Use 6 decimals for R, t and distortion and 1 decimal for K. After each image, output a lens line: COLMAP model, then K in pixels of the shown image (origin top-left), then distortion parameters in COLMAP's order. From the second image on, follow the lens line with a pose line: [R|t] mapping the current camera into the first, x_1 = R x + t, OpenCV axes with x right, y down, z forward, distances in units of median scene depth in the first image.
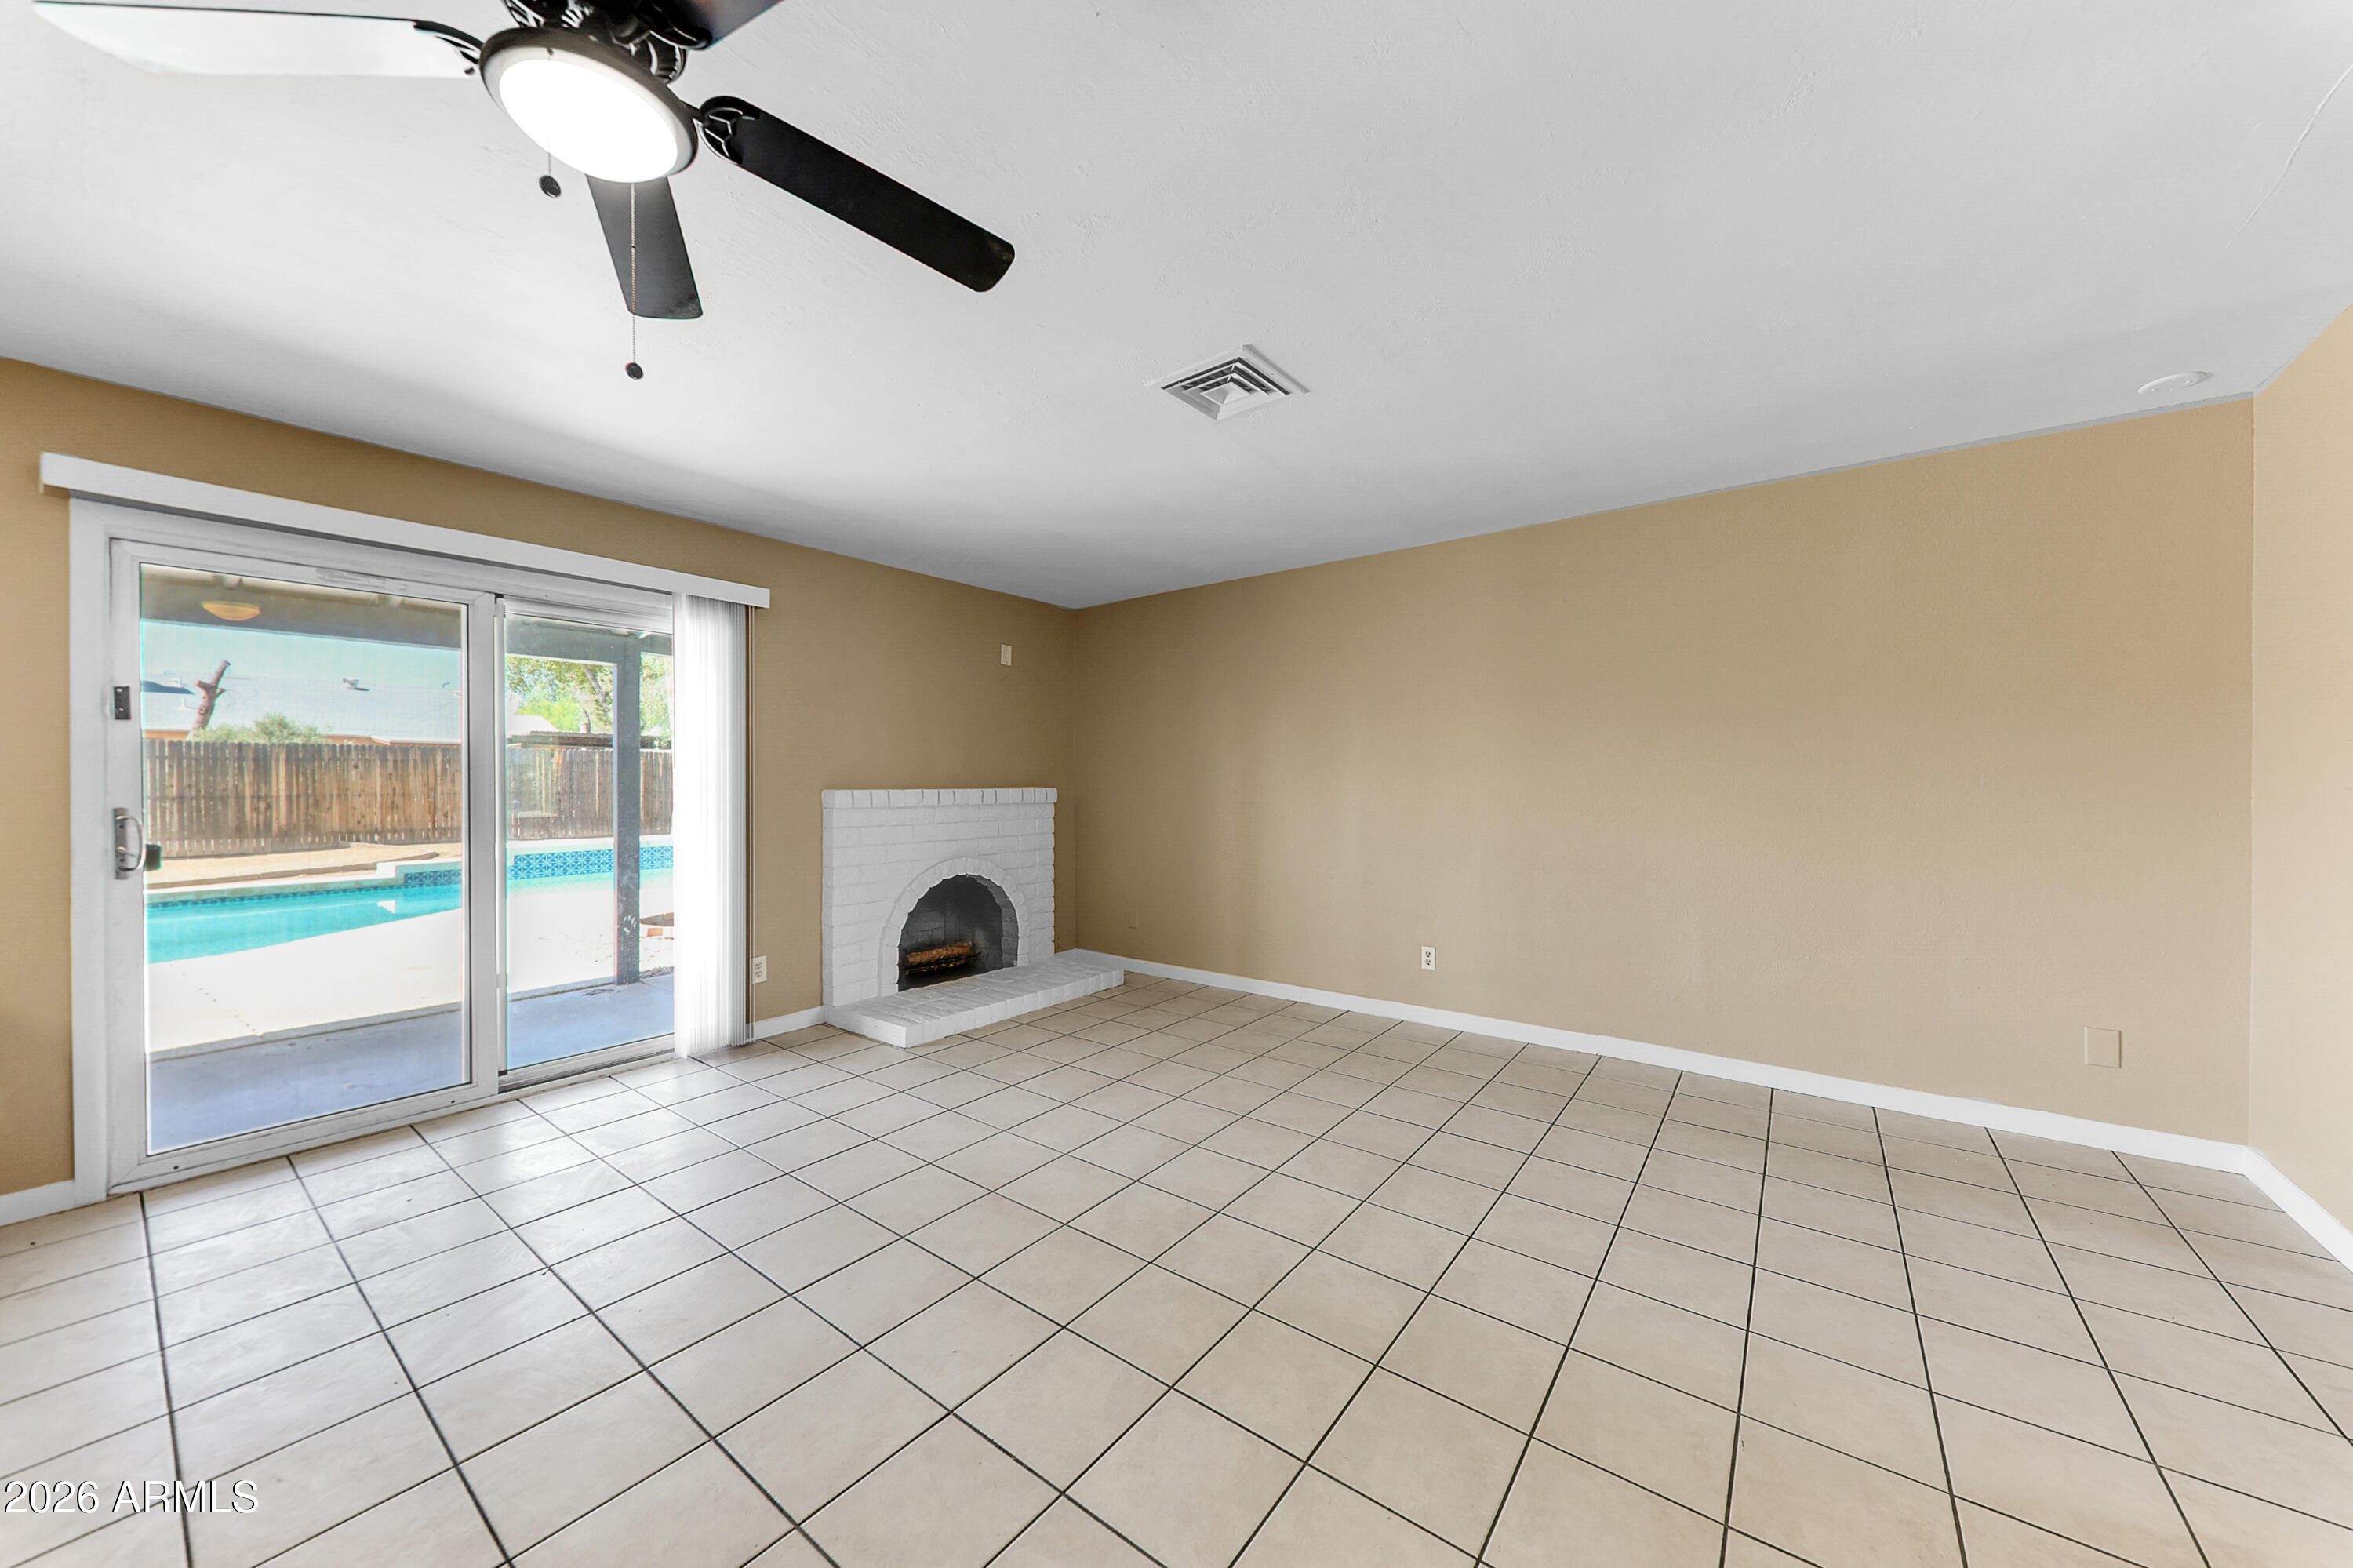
lens RADIAL K [[813.8, 0, 1178.0], [0, 813.8, 782.3], [0, 0, 1]] dist [0.001106, -0.000219]
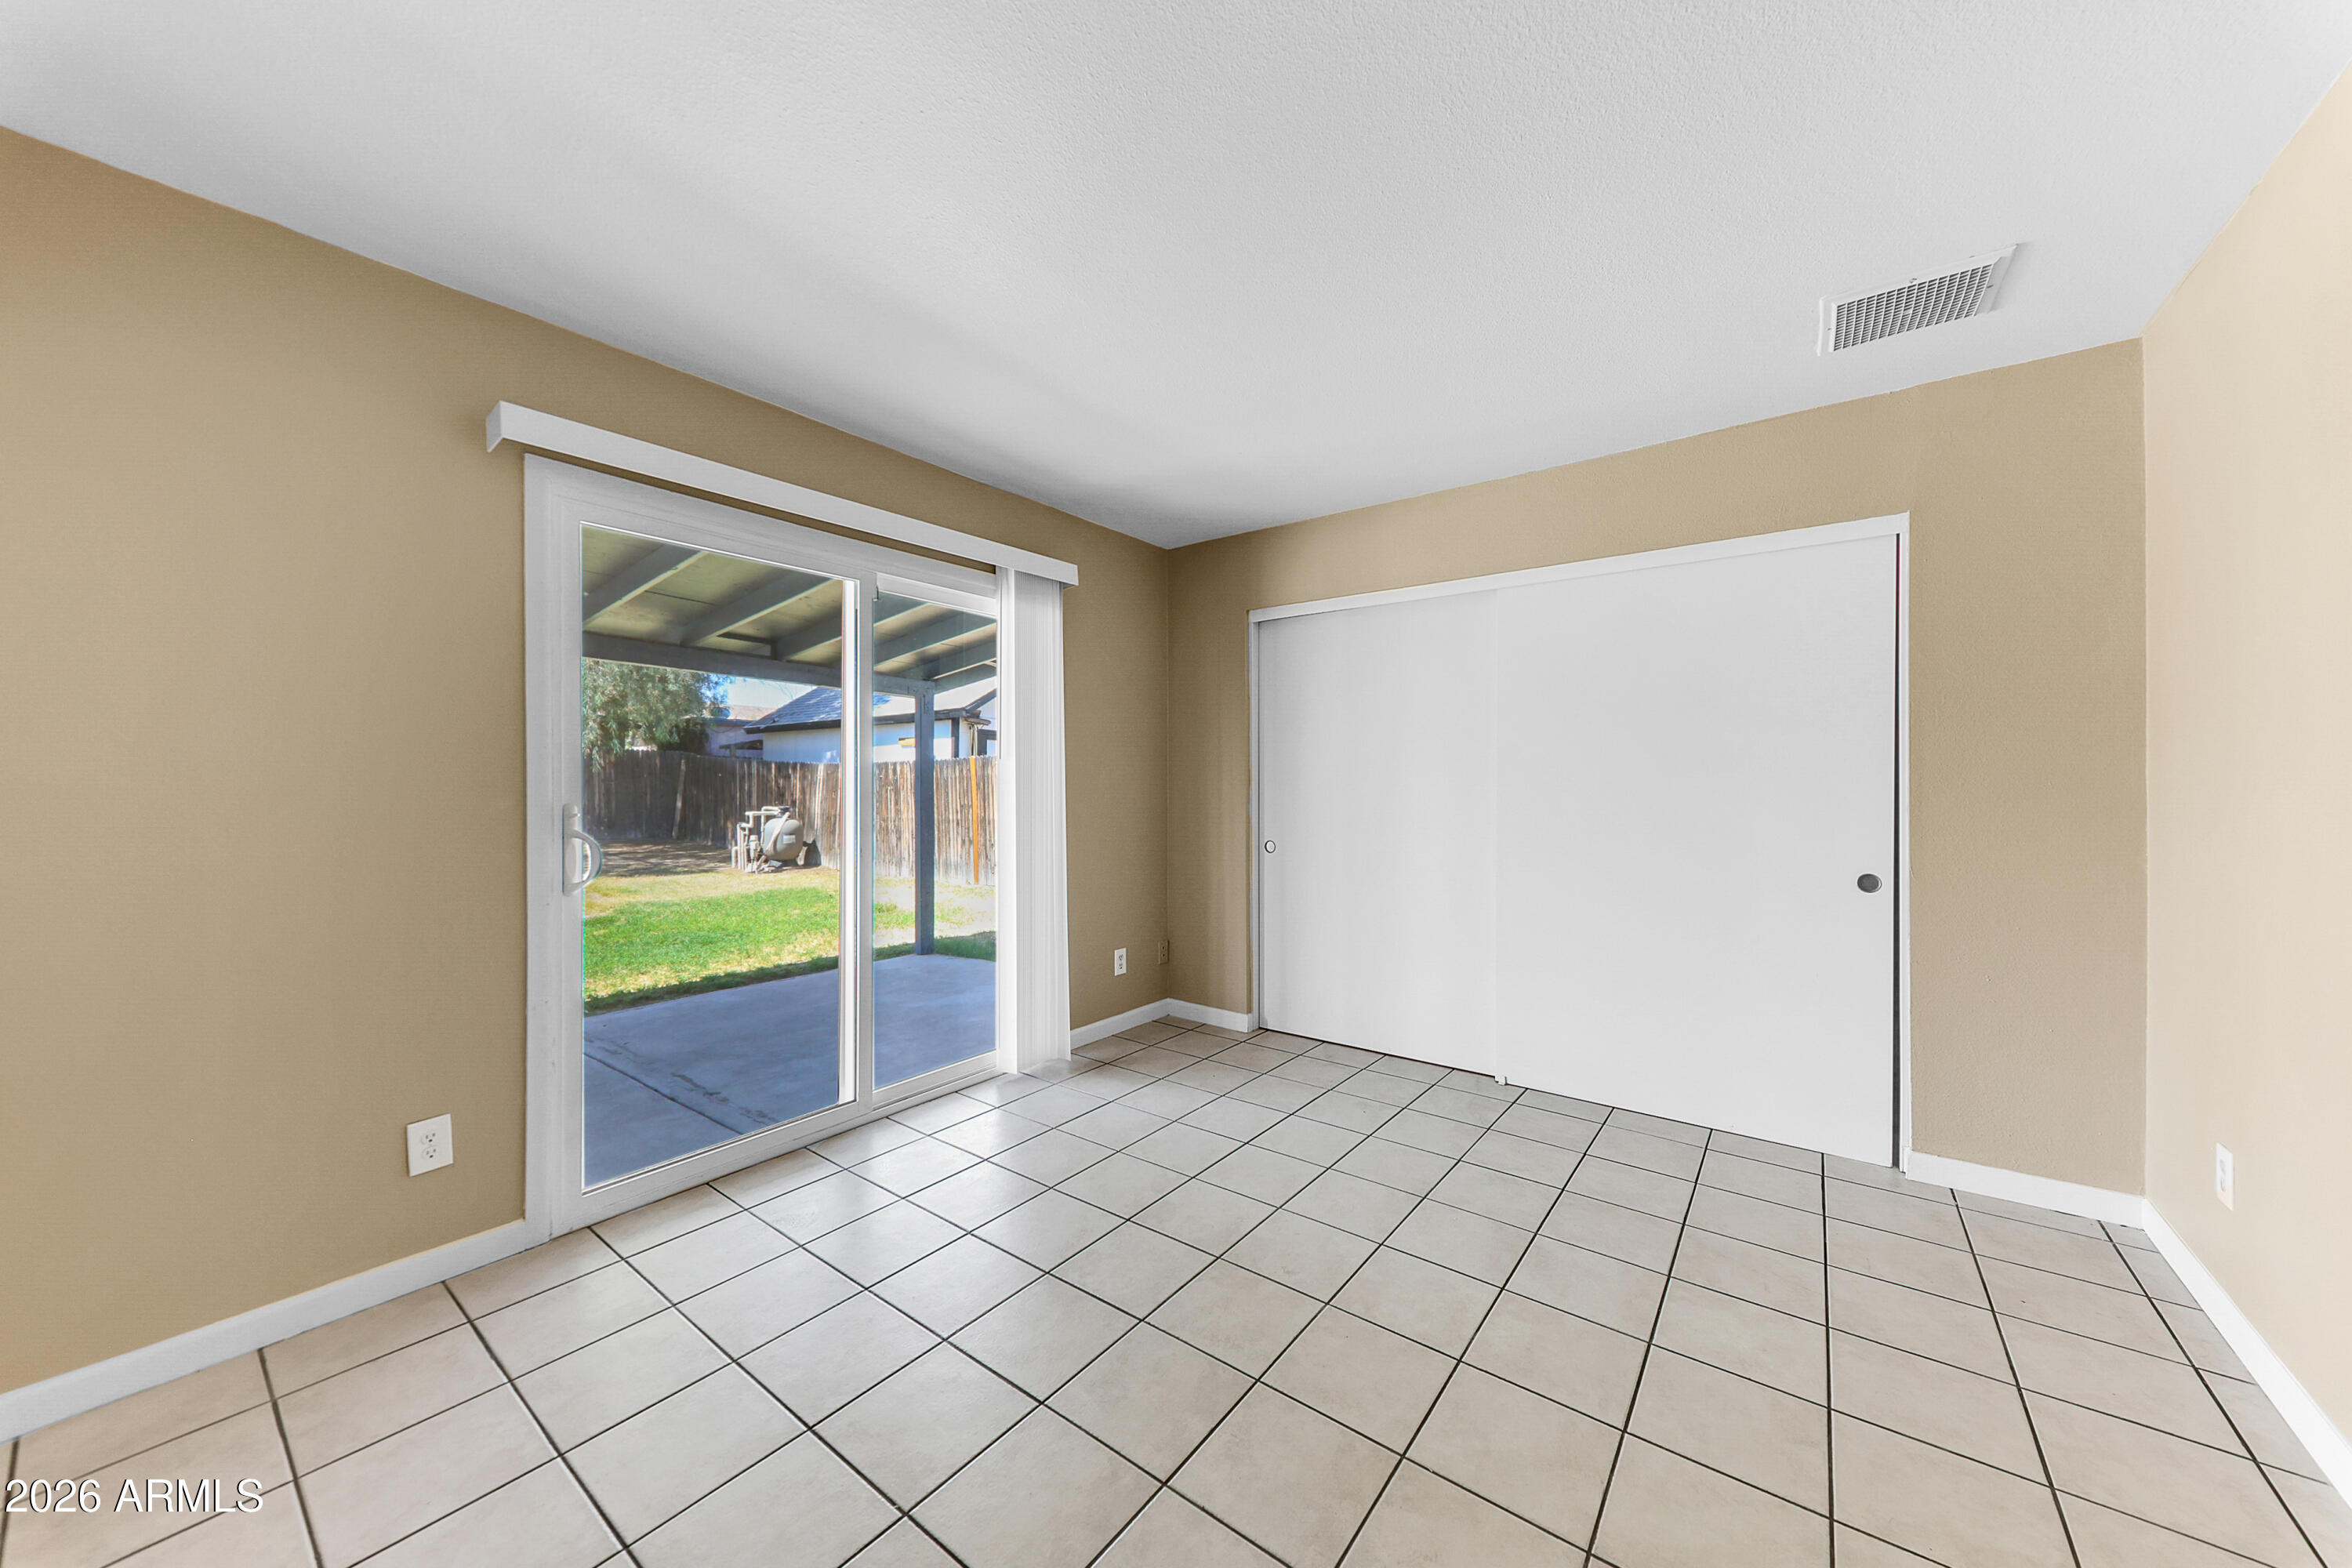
lens RADIAL K [[825.3, 0, 1151.9], [0, 825.3, 815.8], [0, 0, 1]] dist [0.001448, 0.000177]
pose [[0.999893, -0.003943, -0.014069, -0.364687], [0.004645, 0.998728, 0.050210, -0.004072], [0.013854, -0.050270, 0.998640, 0.062322]]
